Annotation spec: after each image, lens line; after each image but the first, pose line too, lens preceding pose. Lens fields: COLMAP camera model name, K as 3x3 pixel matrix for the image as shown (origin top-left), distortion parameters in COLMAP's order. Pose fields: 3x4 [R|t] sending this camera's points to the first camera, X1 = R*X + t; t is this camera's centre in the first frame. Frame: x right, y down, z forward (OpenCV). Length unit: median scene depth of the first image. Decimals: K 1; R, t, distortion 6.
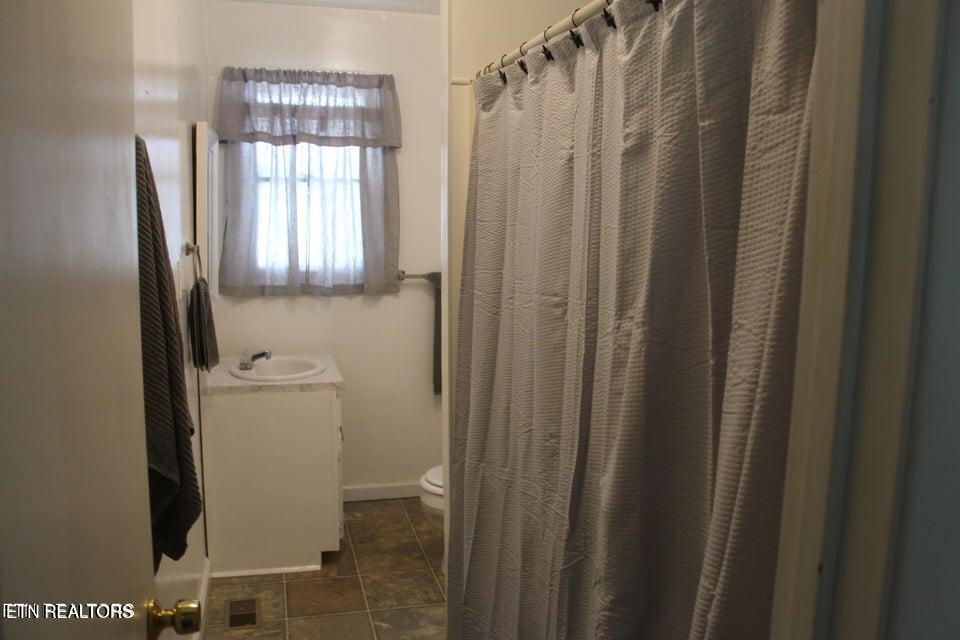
lens RADIAL K [[788.8, 0, 480.0], [0, 788.8, 320.0], [0, 0, 1]] dist [-0.198259, 0.287208]
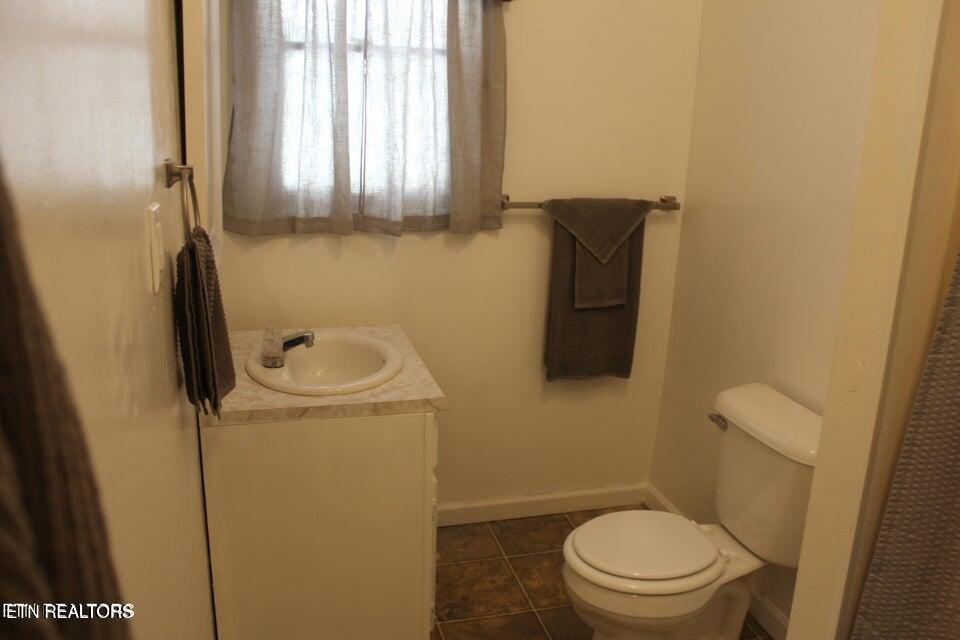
lens RADIAL K [[788.8, 0, 480.0], [0, 788.8, 320.0], [0, 0, 1]] dist [-0.198259, 0.287208]
pose [[0.999732, 0.018249, 0.014259, -0.133951], [-0.020011, 0.990618, 0.135190, -0.050136], [-0.011658, -0.135439, 0.990717, 0.359042]]
